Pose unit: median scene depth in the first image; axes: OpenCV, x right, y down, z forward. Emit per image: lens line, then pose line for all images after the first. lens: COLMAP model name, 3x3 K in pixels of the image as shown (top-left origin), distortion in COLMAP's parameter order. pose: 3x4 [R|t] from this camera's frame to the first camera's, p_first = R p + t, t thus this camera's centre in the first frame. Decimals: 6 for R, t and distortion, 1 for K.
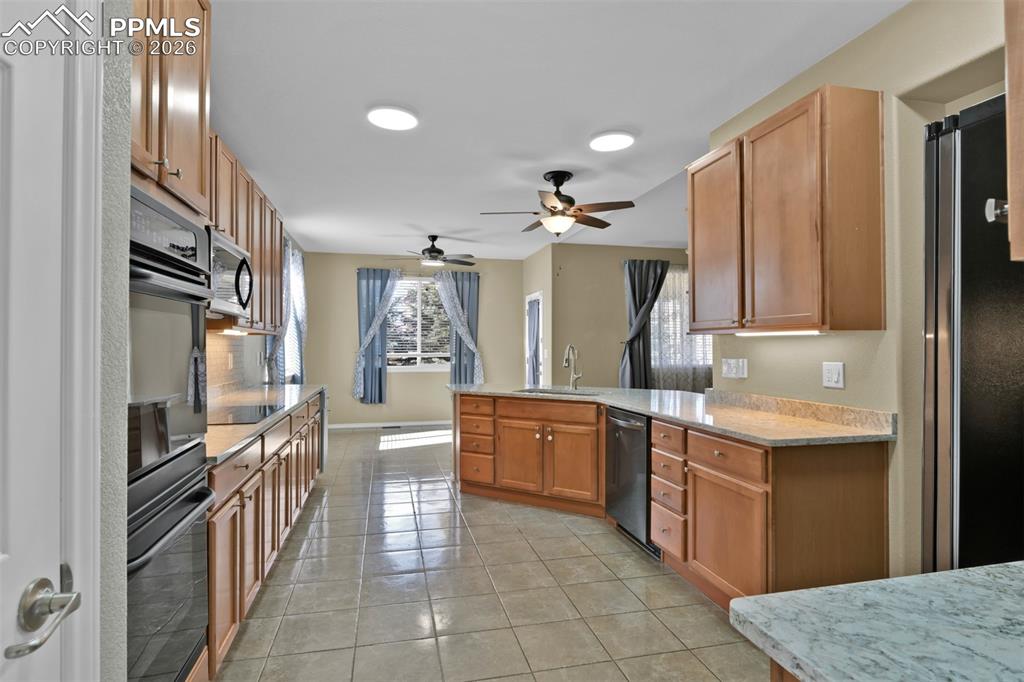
lens RADIAL K [[520.8, 0, 503.6], [0, 520.8, 345.5], [0, 0, 1]] dist [-0.004590, 0.000511]
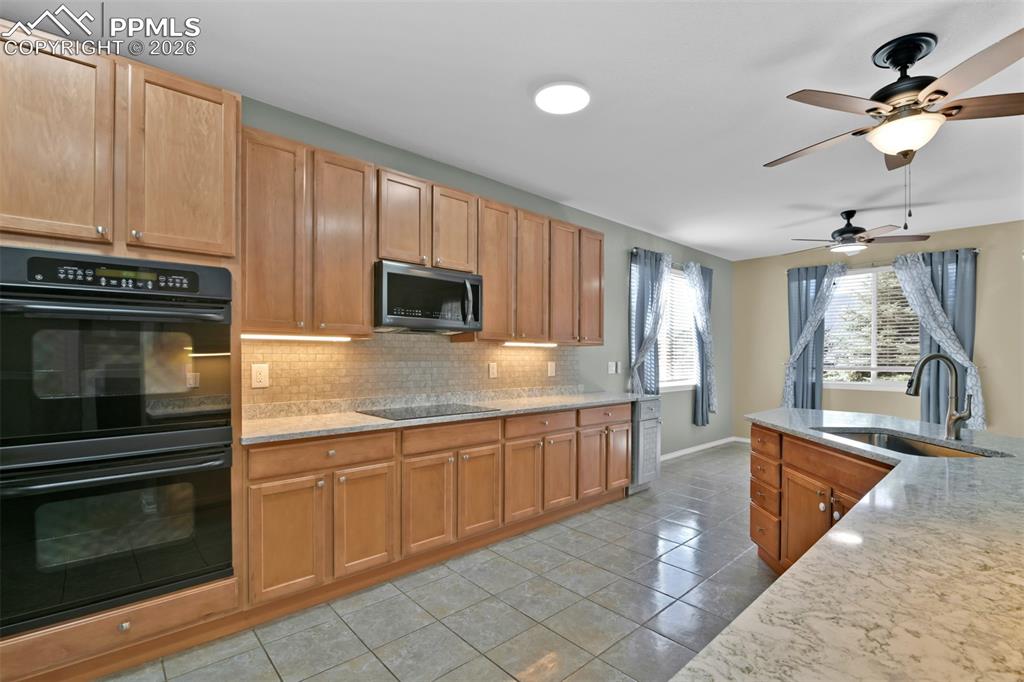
lens RADIAL K [[455.2, 0, 512.4], [0, 455.2, 355.6], [0, 0, 1]] dist [-0.015922, -0.001382]
pose [[0.497446, 0.003549, -0.867487, 0.181540], [-0.005329, 0.999985, 0.001036, 0.001185], [0.867478, 0.004107, 0.497458, 0.237683]]
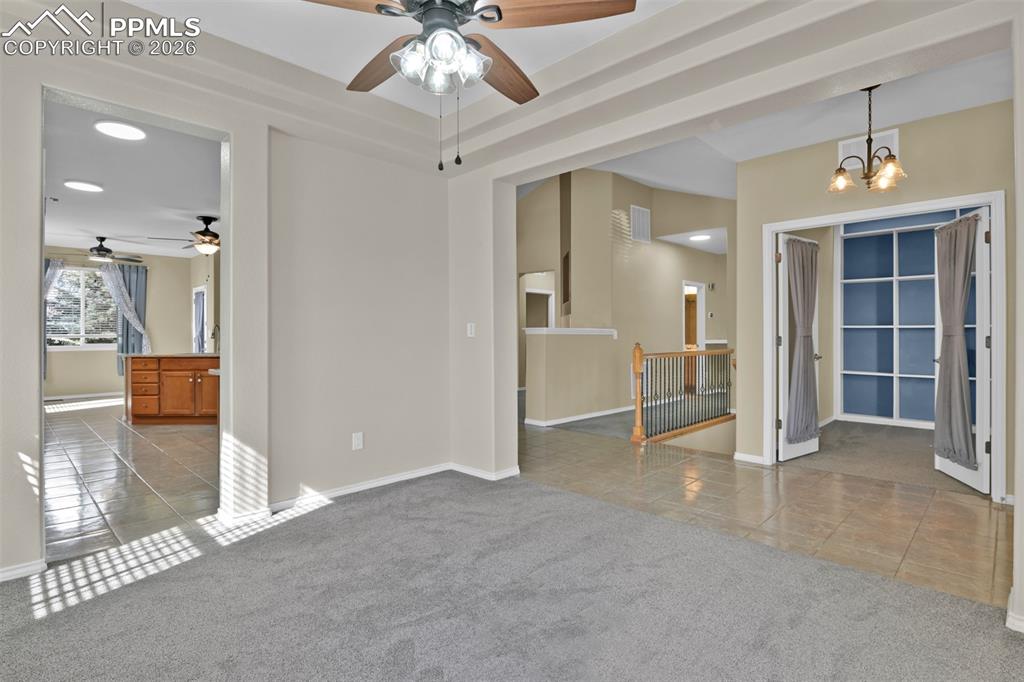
lens RADIAL K [[504.2, 0, 491.0], [0, 504.2, 332.0], [0, 0, 1]] dist [0.005088, -0.000192]
pose [[0.852112, -0.001766, 0.523357, 0.021705], [0.002644, 0.999996, -0.000931, 0.015247], [-0.523353, 0.002177, 0.852113, -0.468497]]
